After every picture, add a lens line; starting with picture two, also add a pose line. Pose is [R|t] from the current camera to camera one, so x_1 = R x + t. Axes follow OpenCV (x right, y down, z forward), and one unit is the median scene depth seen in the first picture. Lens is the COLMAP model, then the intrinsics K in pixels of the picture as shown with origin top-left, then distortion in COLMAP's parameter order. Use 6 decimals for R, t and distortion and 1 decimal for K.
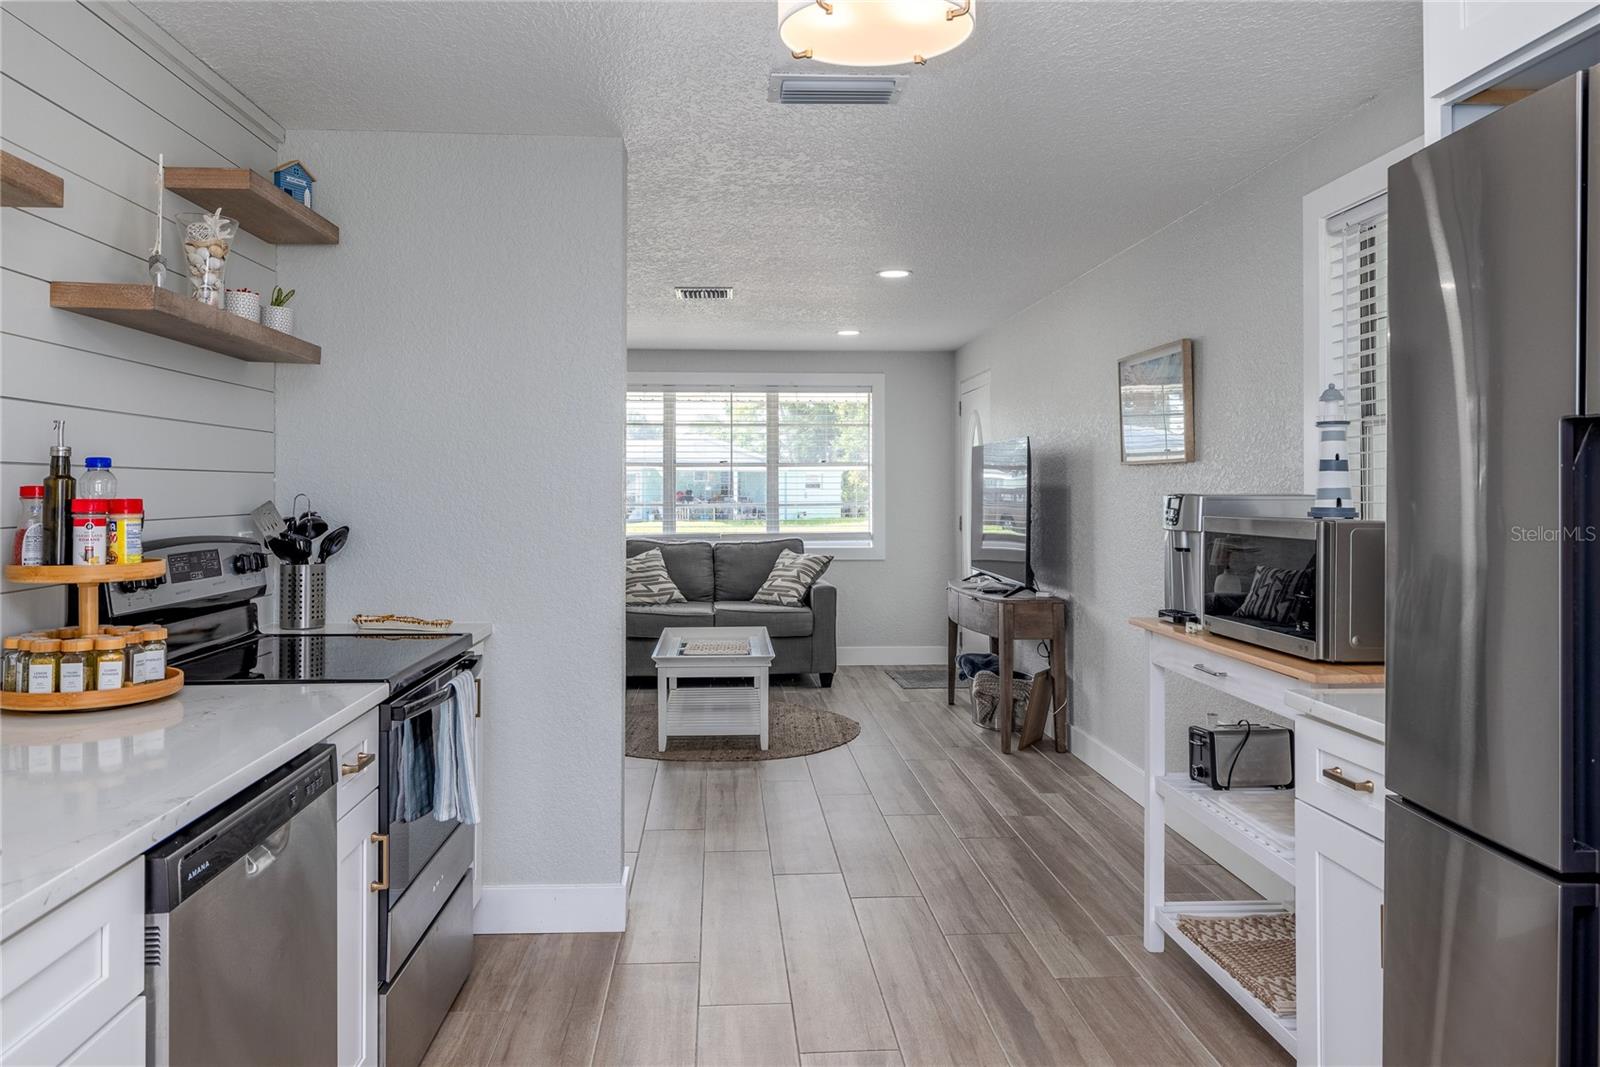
lens RADIAL K [[1096.7, 0, 766.7], [0, 1096.7, 484.4], [0, 0, 1]] dist [-0.005725, 0.001465]
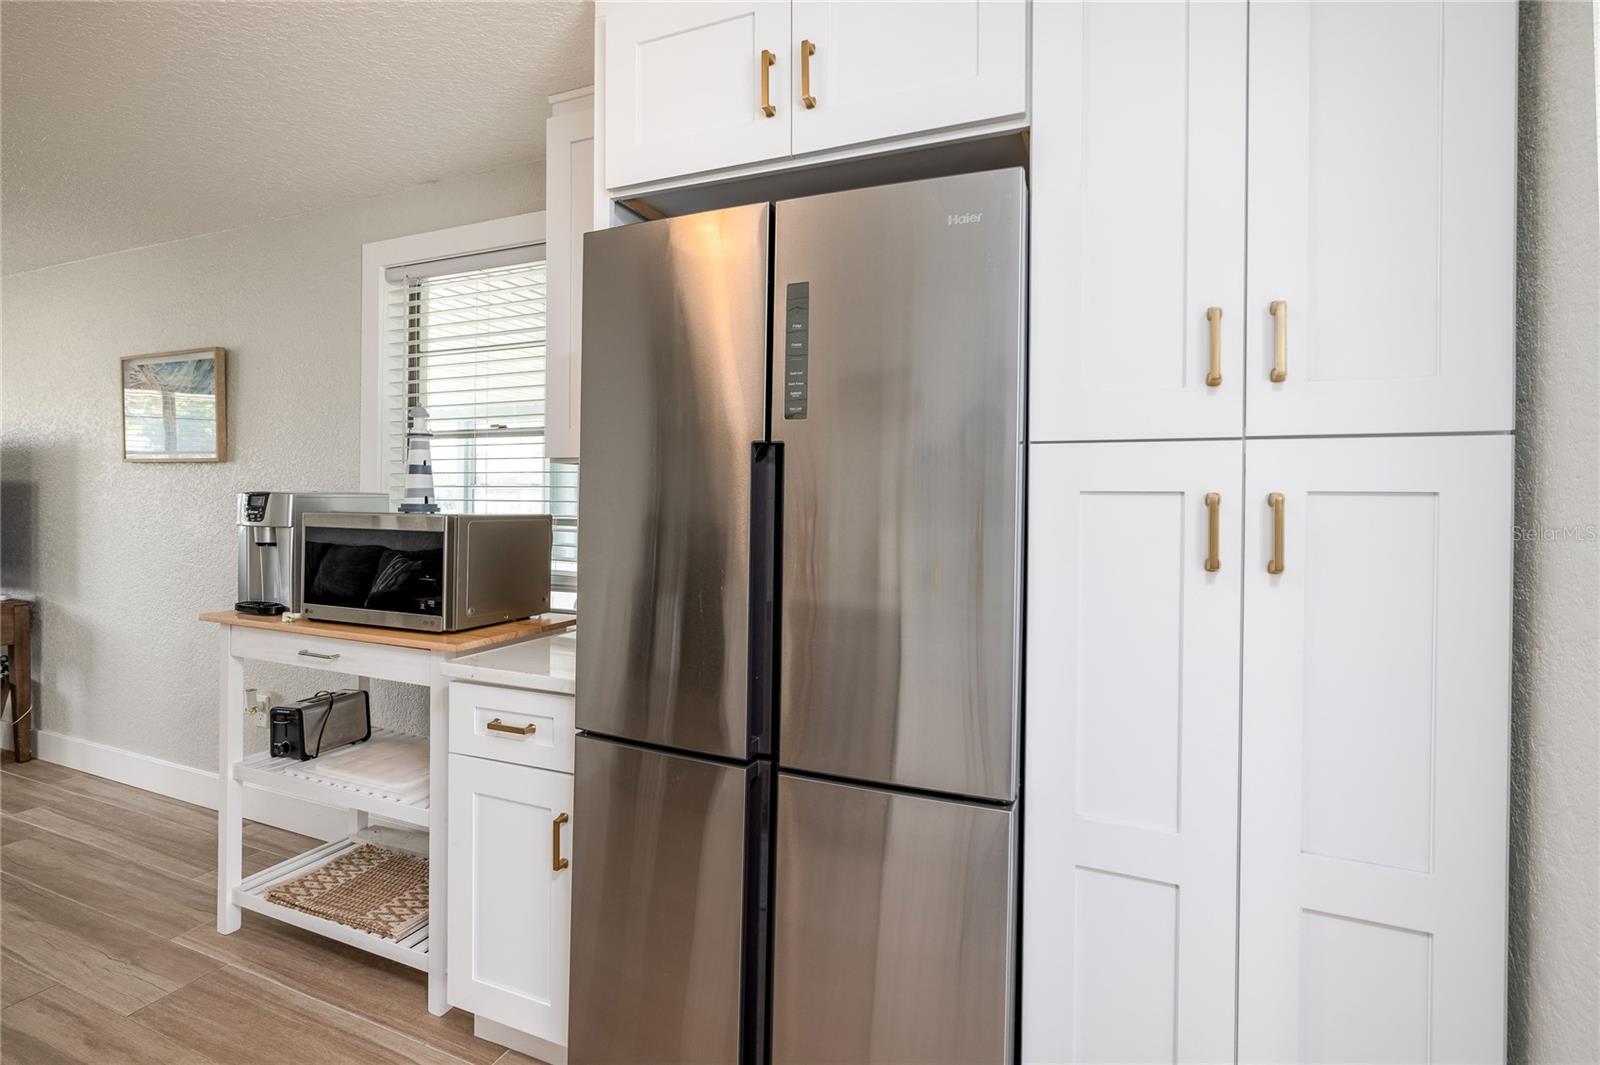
lens RADIAL K [[780.1, 0, 793.7], [0, 780.1, 498.9], [0, 0, 1]] dist [-0.003761, 0.001020]
pose [[0.450521, -0.002402, 0.892762, -0.065724], [-0.014029, 0.999854, 0.009770, 0.000825], [-0.892655, -0.016927, 0.450422, 0.204134]]
